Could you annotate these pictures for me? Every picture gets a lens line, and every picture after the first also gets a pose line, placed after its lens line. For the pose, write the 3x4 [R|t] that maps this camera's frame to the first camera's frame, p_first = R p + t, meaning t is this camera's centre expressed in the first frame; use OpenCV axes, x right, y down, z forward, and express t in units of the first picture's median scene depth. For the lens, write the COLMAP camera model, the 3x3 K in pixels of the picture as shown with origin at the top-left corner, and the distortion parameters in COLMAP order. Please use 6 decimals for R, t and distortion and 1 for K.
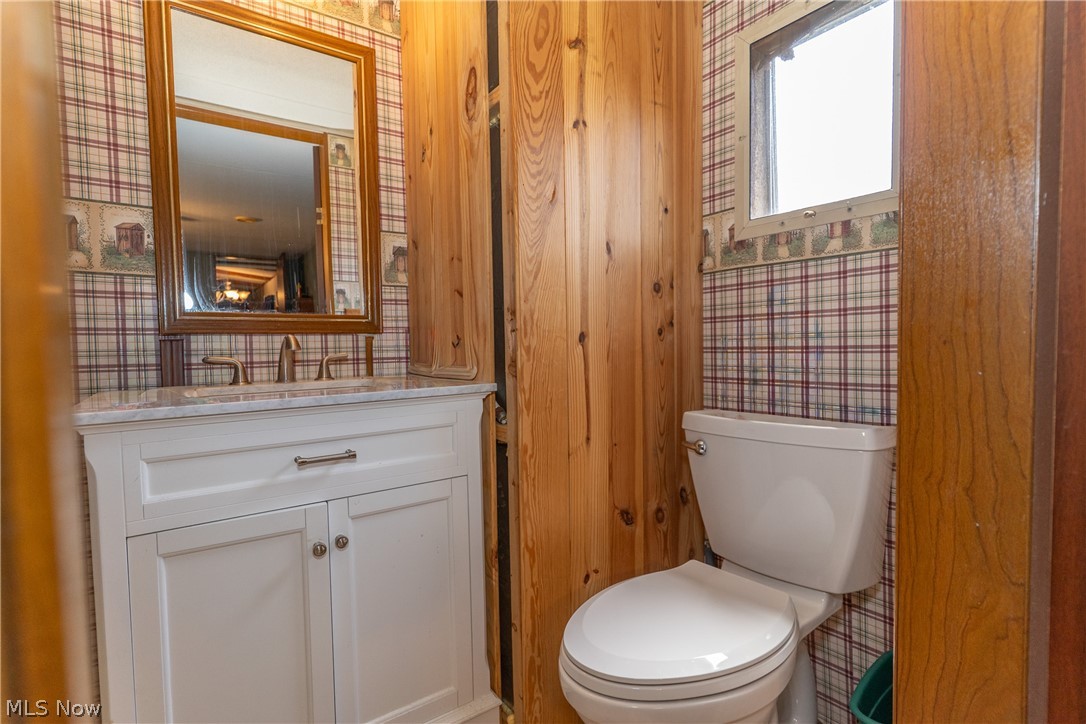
lens RADIAL K [[511.0, 0, 539.6], [0, 511.0, 365.6], [0, 0, 1]] dist [-0.000449, 0.000028]
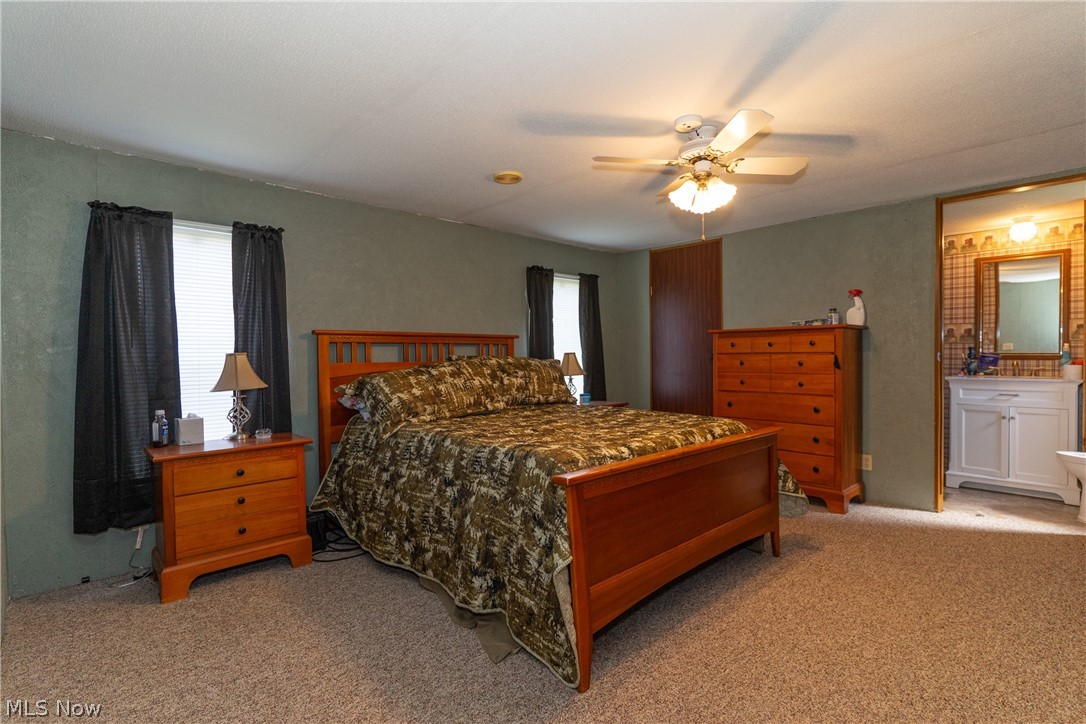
lens RADIAL K [[511.0, 0, 540.9], [0, 511.0, 365.9], [0, 0, 1]] dist [-0.000449, 0.000028]
pose [[0.130958, 0.037661, -0.990672, 2.256830], [-0.042602, 0.998569, 0.032329, -0.005856], [0.990472, 0.037971, 0.132375, -2.316706]]
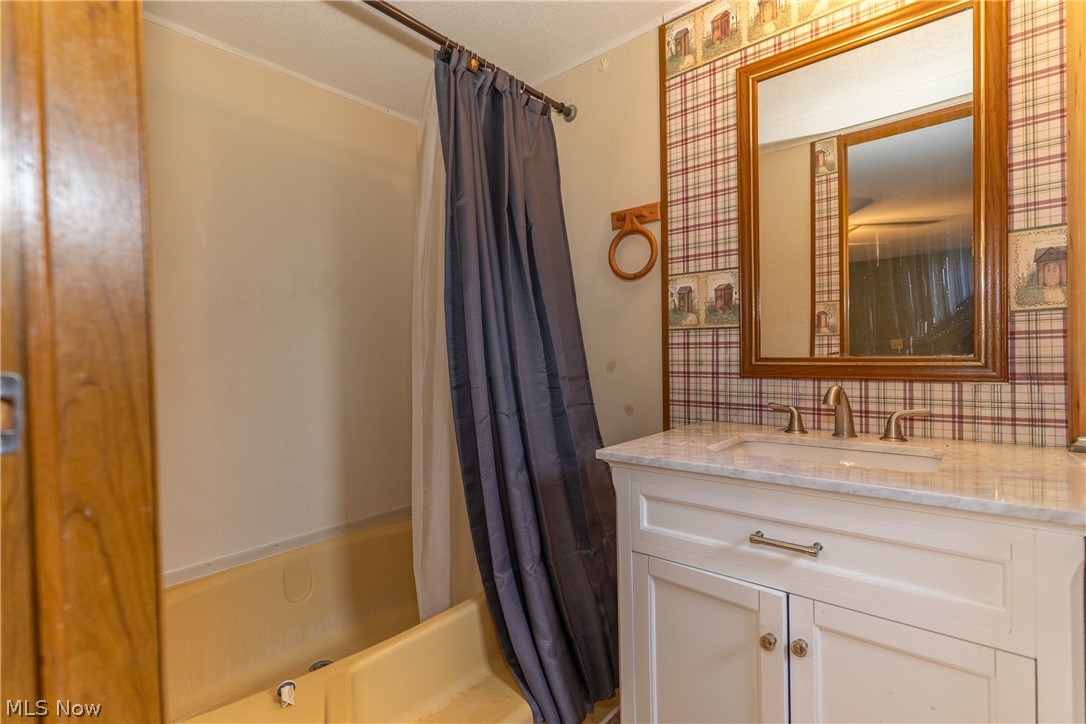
lens RADIAL K [[511.0, 0, 542.4], [0, 511.0, 365.3], [0, 0, 1]] dist [-0.000449, 0.000028]
pose [[0.240212, 0.031145, -0.970221, 0.248582], [-0.032706, 0.999177, 0.023977, -0.101886], [0.970169, 0.025973, 0.241033, 0.297611]]
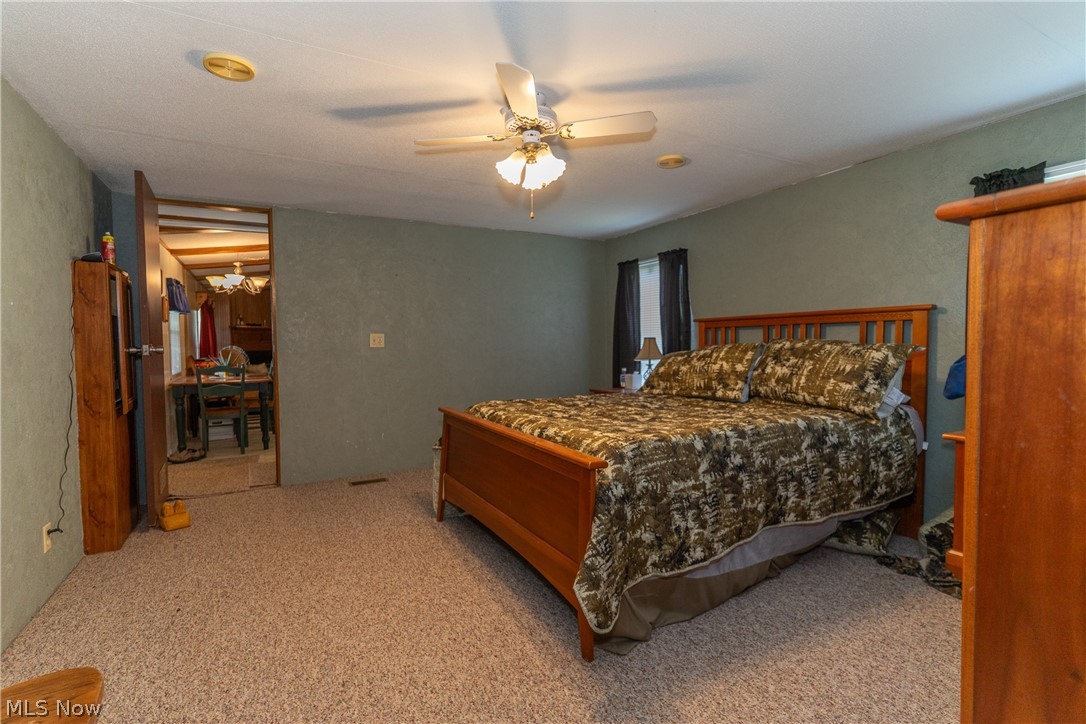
lens RADIAL K [[511.0, 0, 542.3], [0, 511.0, 358.3], [0, 0, 1]] dist [-0.000449, 0.000028]
pose [[-0.992821, 0.027435, 0.116422, -2.735632], [0.036777, 0.996206, 0.078870, -0.231178], [-0.113817, 0.082586, -0.990063, 4.086640]]
